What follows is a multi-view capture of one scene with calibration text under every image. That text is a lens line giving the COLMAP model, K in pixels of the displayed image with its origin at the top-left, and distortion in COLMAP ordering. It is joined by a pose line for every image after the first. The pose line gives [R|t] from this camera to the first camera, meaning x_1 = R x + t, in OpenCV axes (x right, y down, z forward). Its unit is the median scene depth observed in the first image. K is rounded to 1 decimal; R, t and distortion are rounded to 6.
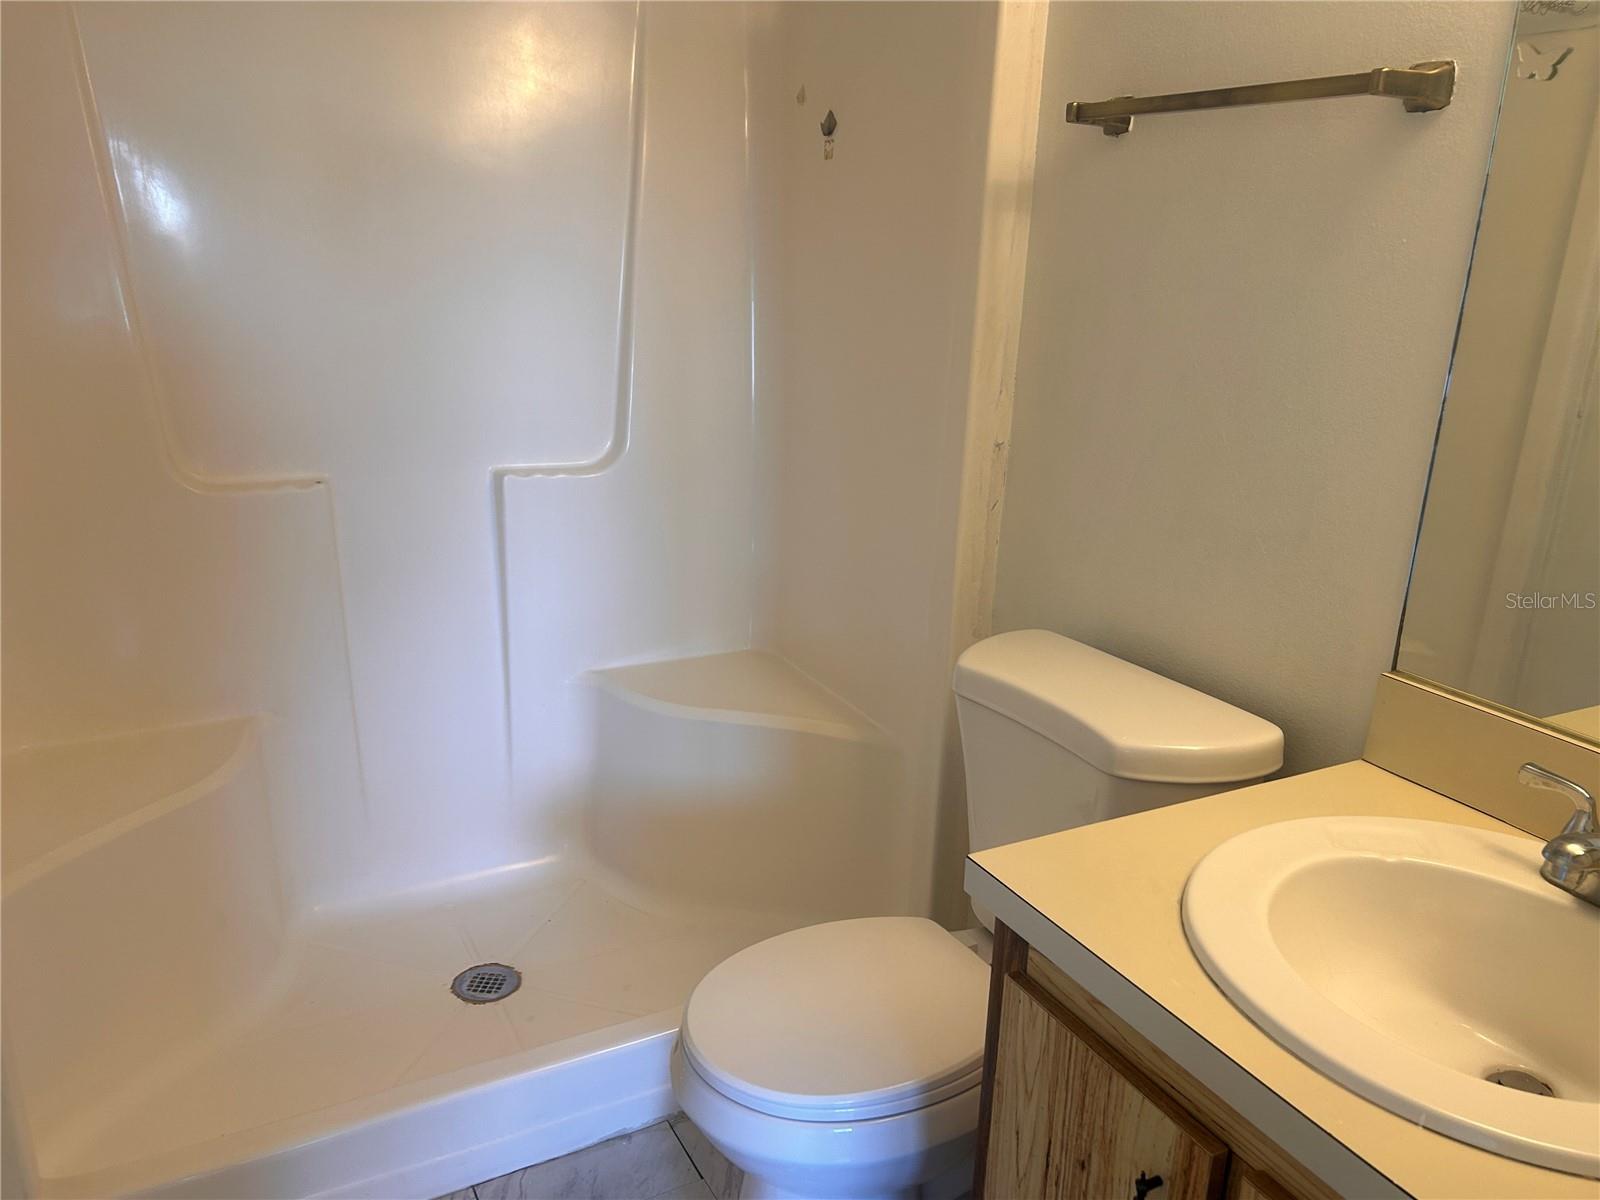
lens RADIAL K [[1224.7, 0, 802.8], [0, 1224.7, 617.9], [0, 0, 1]] dist [0.015090, 0.000865]
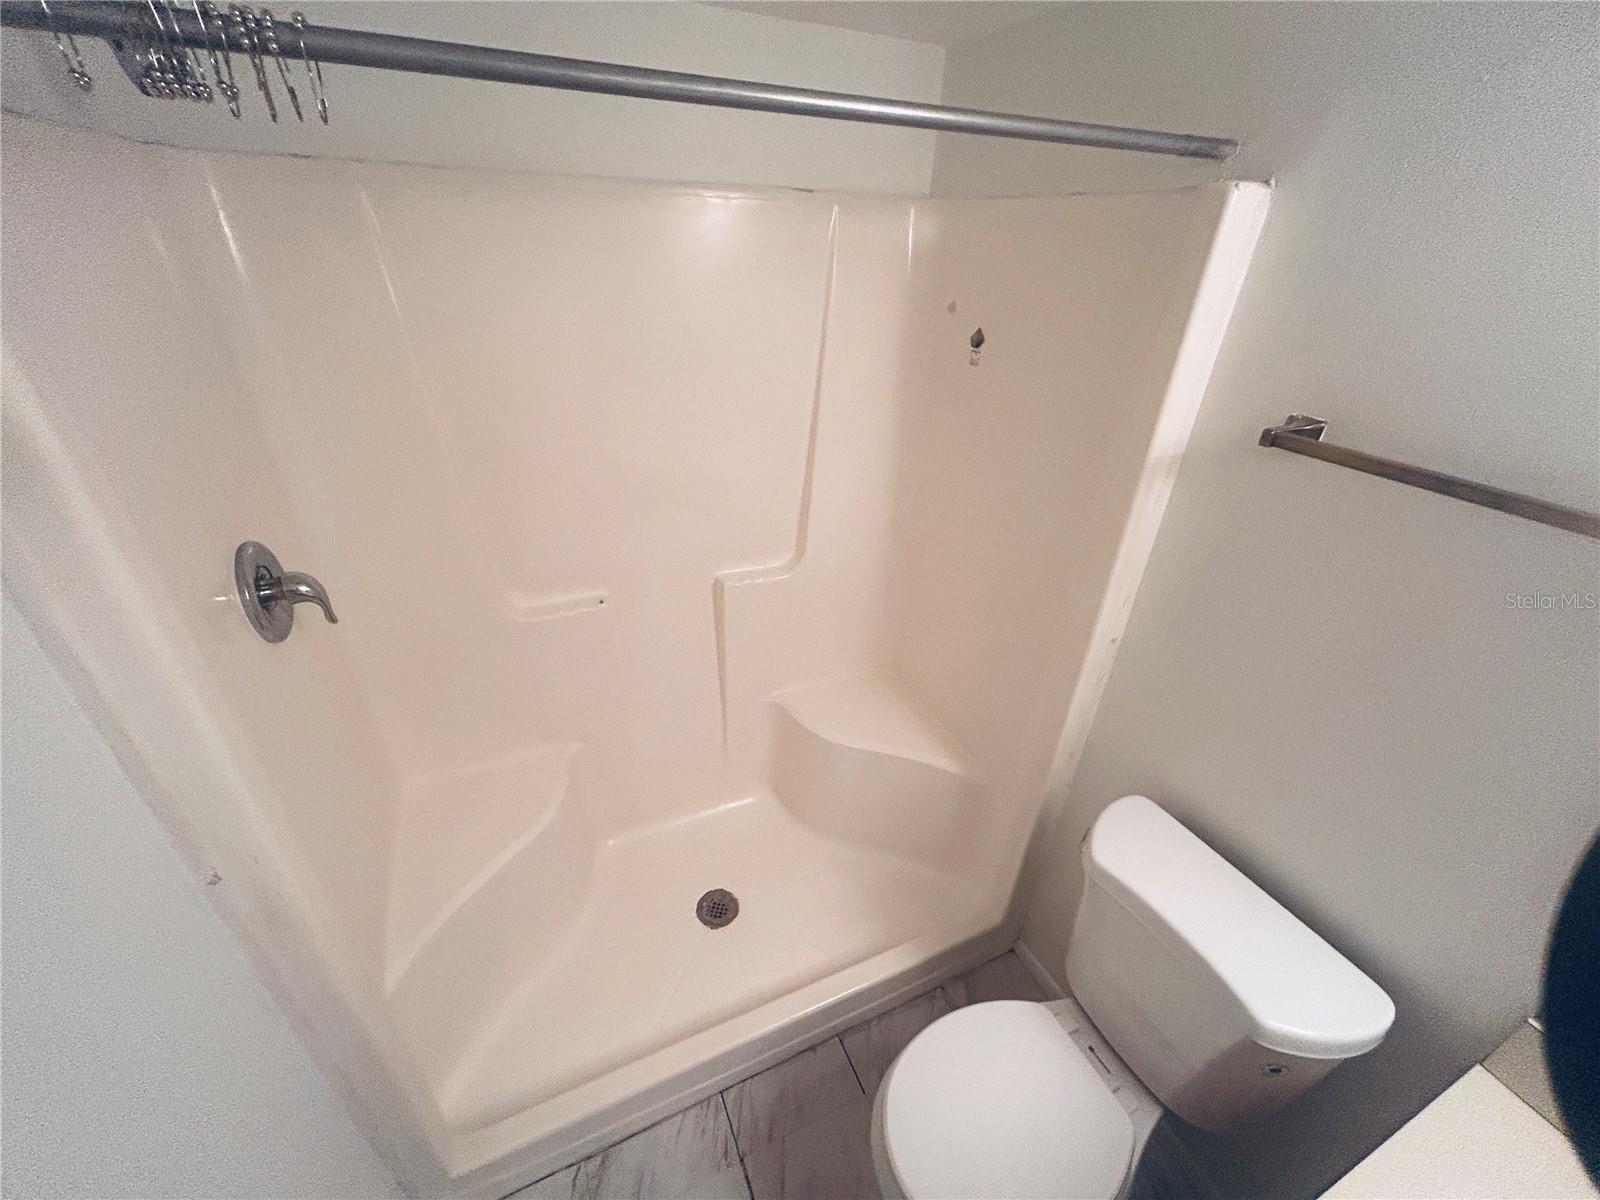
lens RADIAL K [[641.7, 0, 800.0], [0, 641.7, 600.0], [0, 0, 1]] dist [-0.001770, 0.003226]
pose [[0.997729, 0.035829, -0.057038, -0.118160], [-0.022713, 0.976156, 0.215880, -0.280746], [0.063413, -0.214095, 0.974752, 0.278769]]
